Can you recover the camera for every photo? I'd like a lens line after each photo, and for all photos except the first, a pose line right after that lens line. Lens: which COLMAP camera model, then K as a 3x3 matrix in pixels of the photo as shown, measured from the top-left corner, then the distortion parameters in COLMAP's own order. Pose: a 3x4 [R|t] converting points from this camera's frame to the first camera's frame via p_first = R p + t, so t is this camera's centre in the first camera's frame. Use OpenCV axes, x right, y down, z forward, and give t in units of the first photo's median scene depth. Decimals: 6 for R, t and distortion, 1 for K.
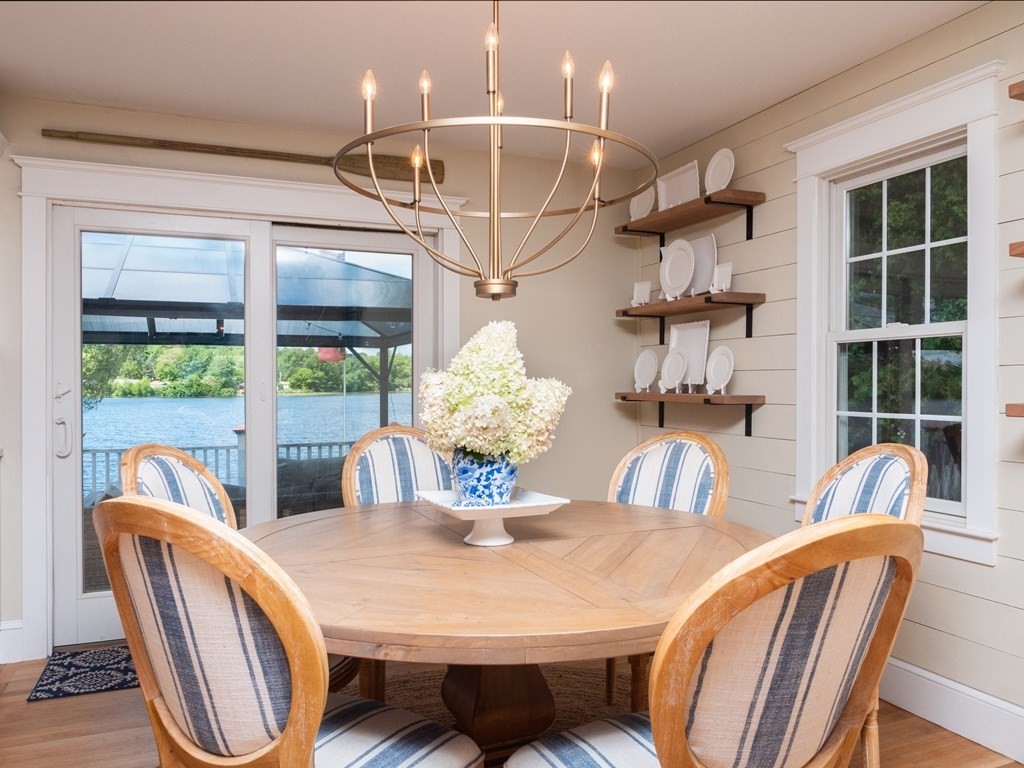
lens RADIAL K [[735.4, 0, 513.0], [0, 735.4, 385.1], [0, 0, 1]] dist [-0.022477, 0.006076]
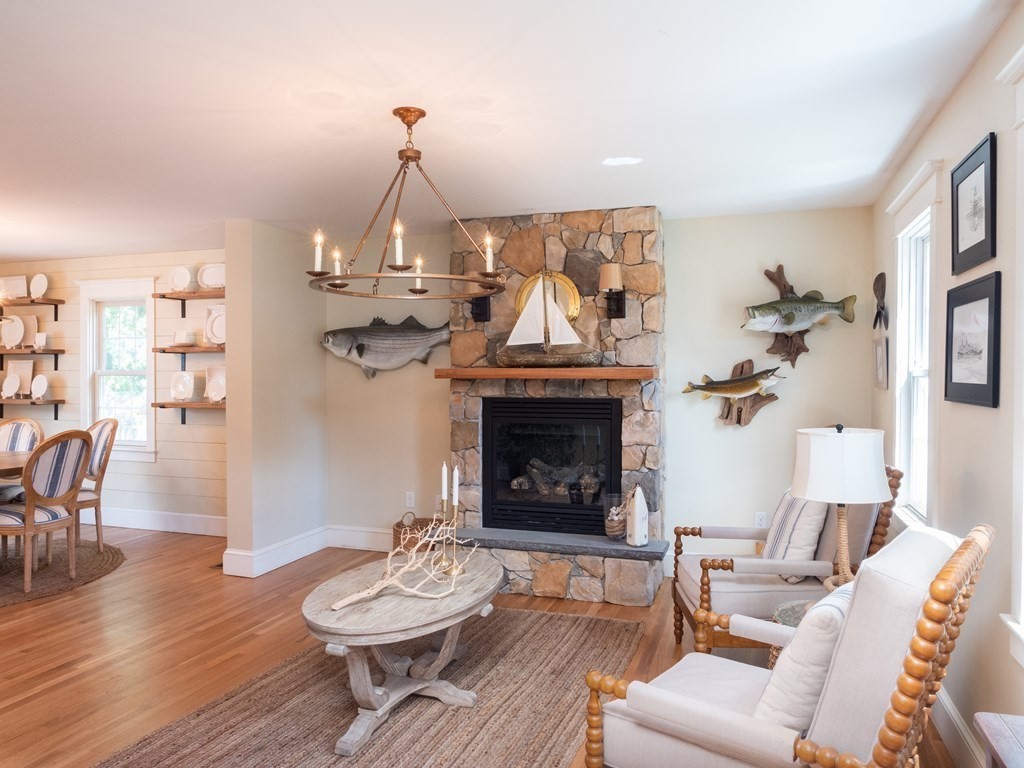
lens RADIAL K [[735.4, 0, 511.8], [0, 735.4, 379.0], [0, 0, 1]] dist [-0.022477, 0.006076]
pose [[0.657070, -0.007412, 0.753793, -0.357950], [0.002368, 0.999967, 0.007769, -0.053544], [-0.753826, -0.003320, 0.657066, -1.232674]]
